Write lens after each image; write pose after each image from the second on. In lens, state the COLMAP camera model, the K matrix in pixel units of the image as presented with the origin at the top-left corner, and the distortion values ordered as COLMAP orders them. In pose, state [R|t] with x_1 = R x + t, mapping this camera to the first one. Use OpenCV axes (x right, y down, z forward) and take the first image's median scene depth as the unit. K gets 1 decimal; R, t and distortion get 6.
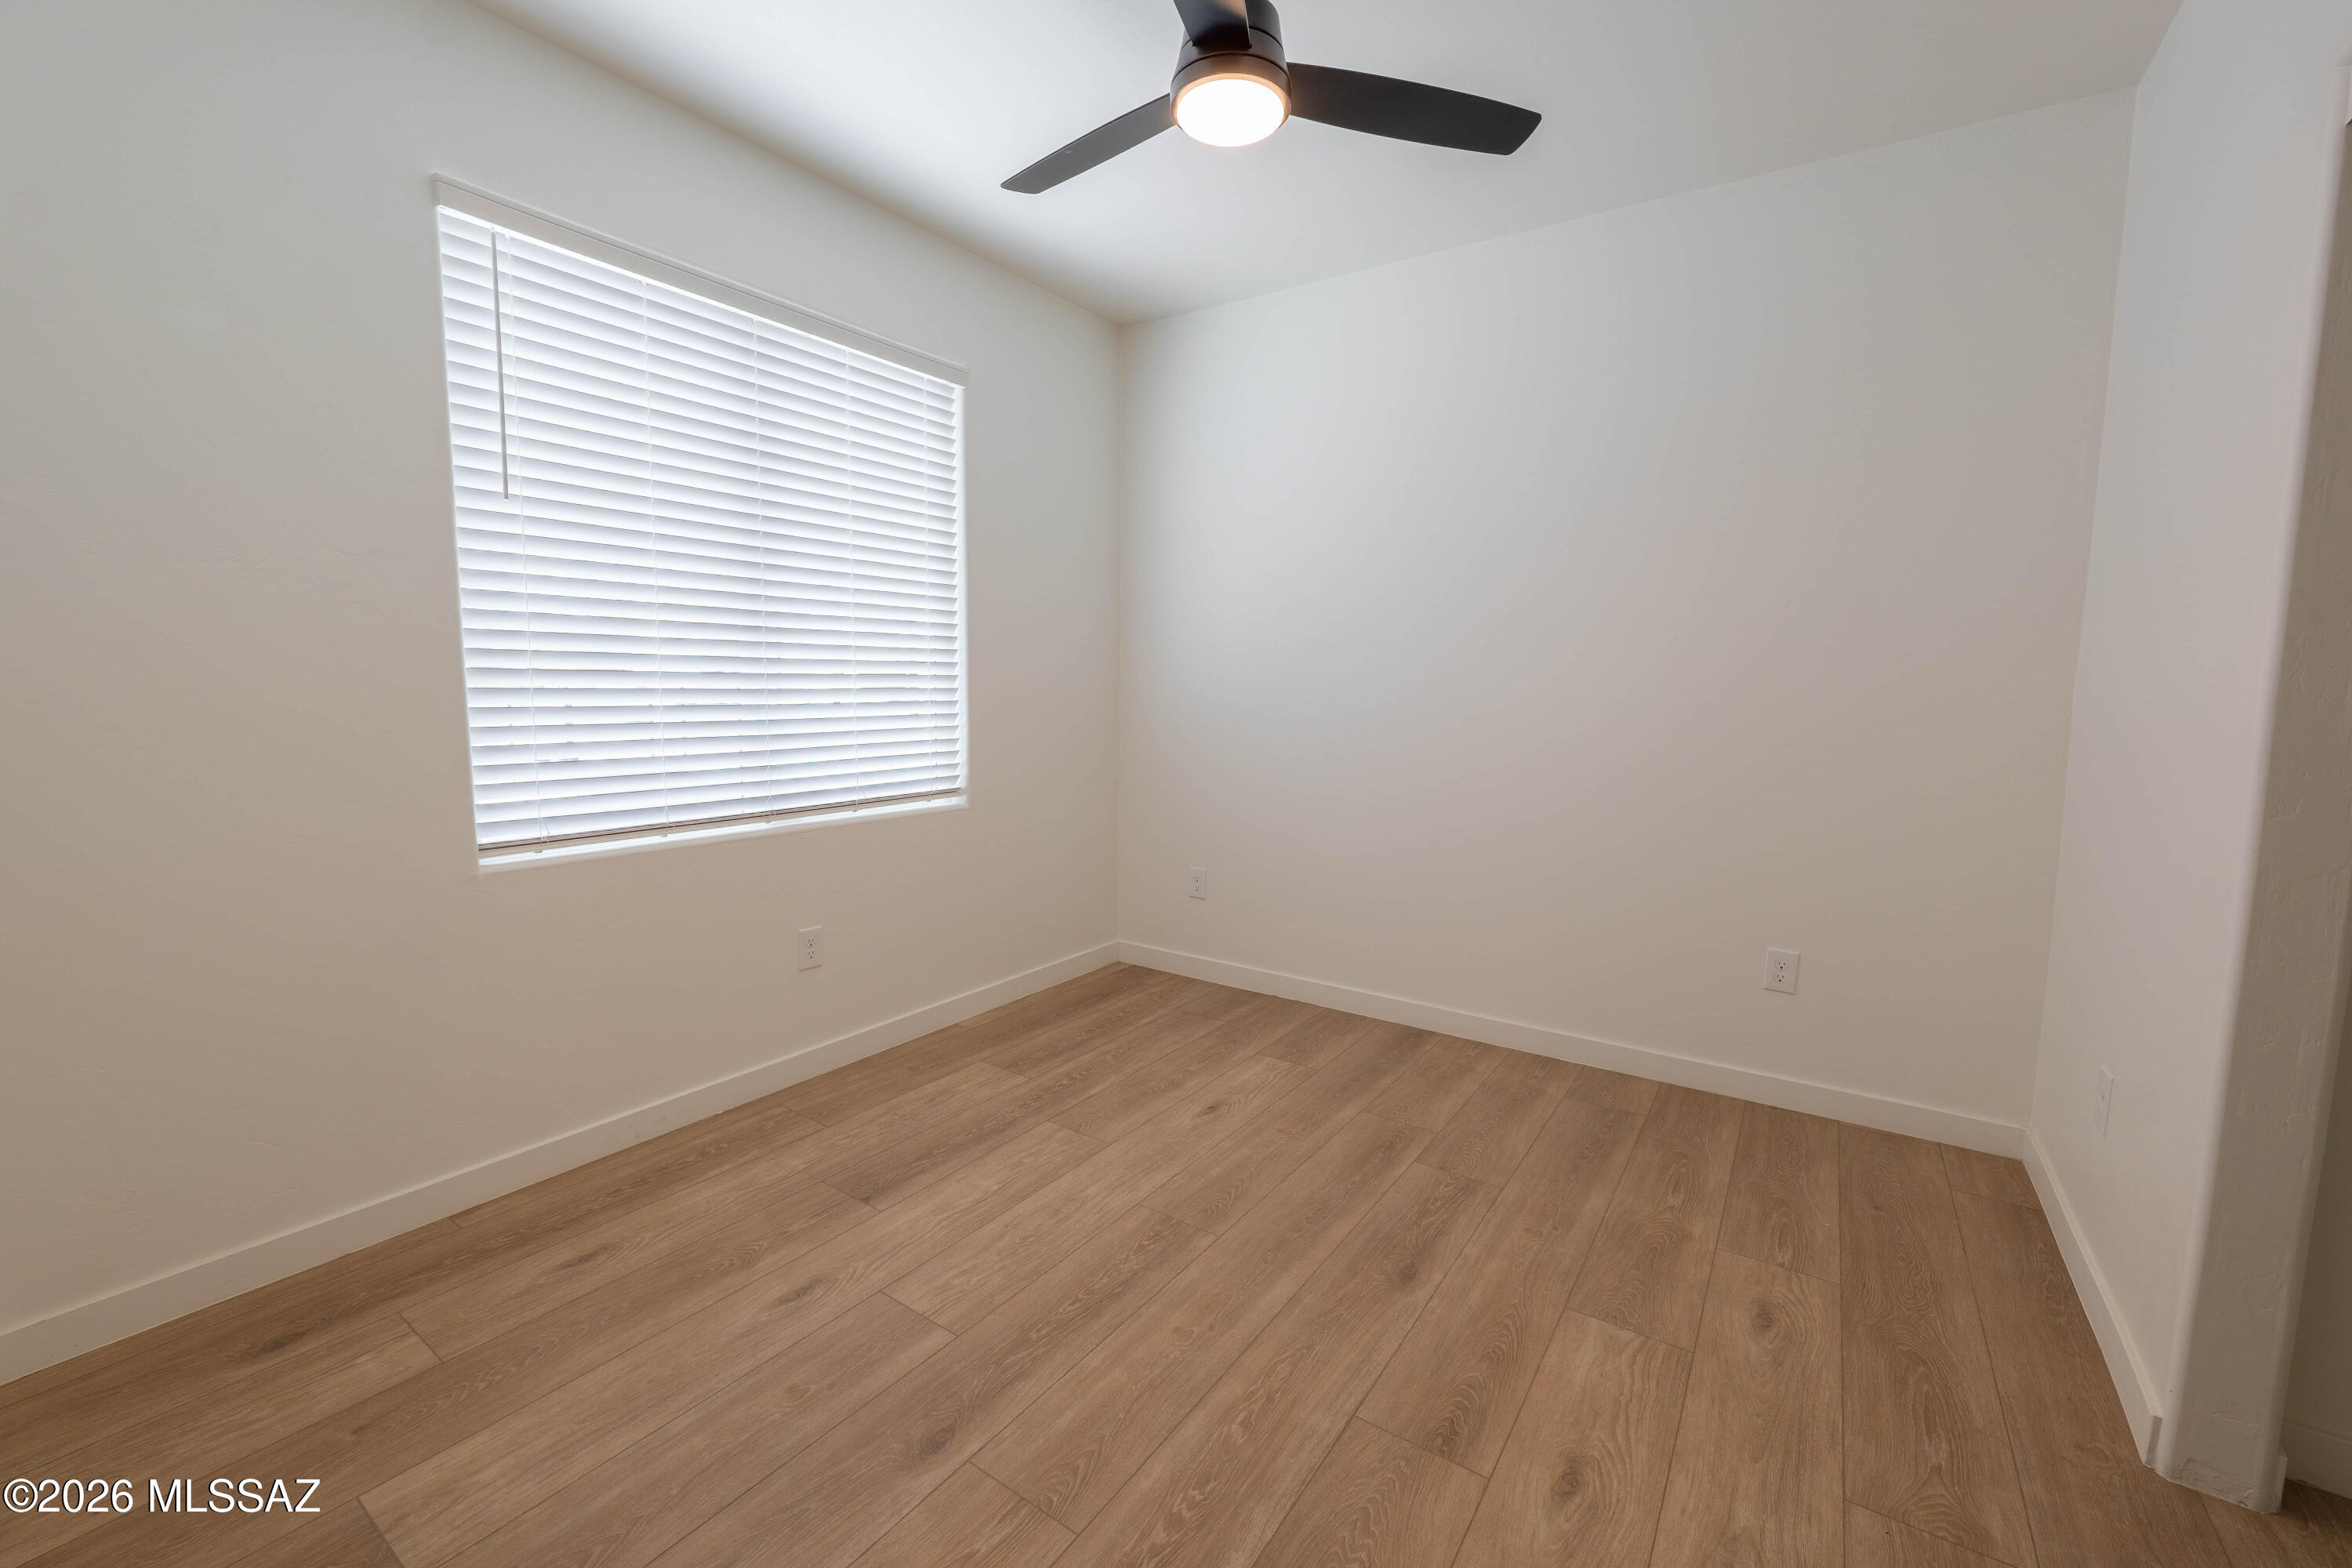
lens RADIAL K [[982.4, 0, 1181.4], [0, 982.4, 788.9], [0, 0, 1]] dist [-0.013840, 0.000142]
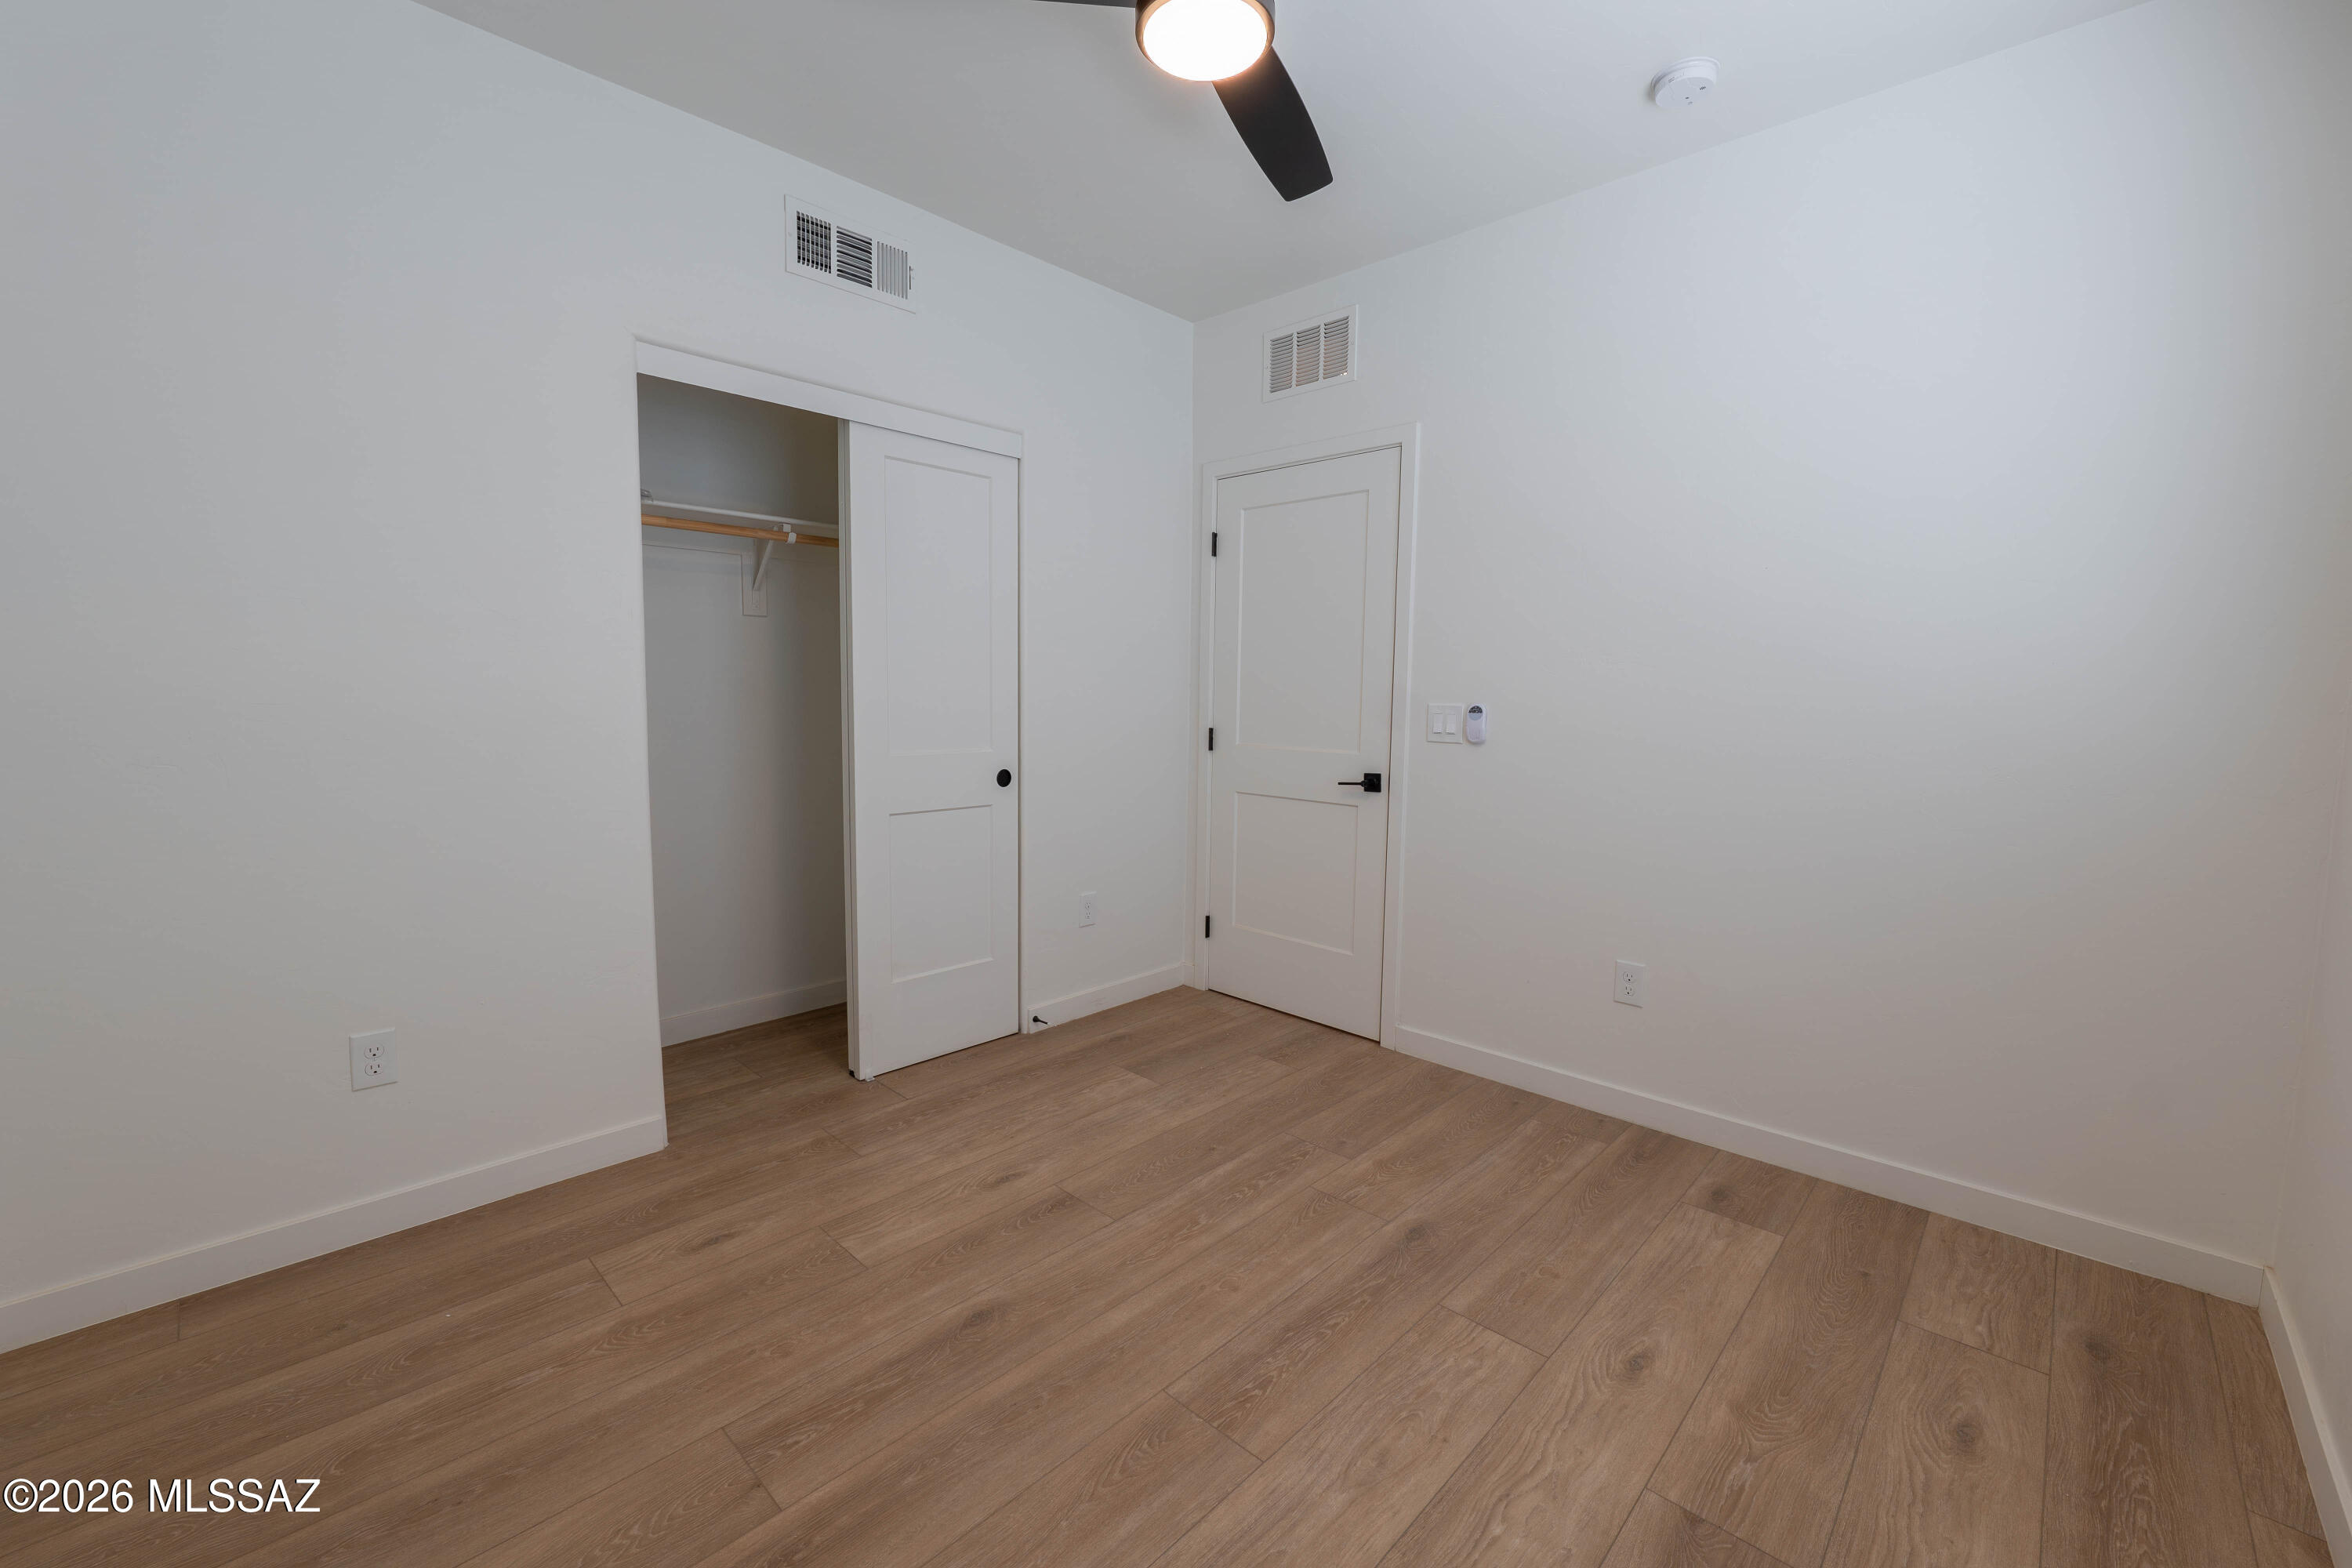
lens RADIAL K [[982.4, 0, 1181.4], [0, 982.4, 788.9], [0, 0, 1]] dist [-0.013840, 0.000142]
pose [[-0.987364, -0.039944, 0.153353, -0.087099], [-0.007076, 0.977859, 0.209146, -0.206686], [-0.158312, 0.205418, -0.965785, 1.867253]]
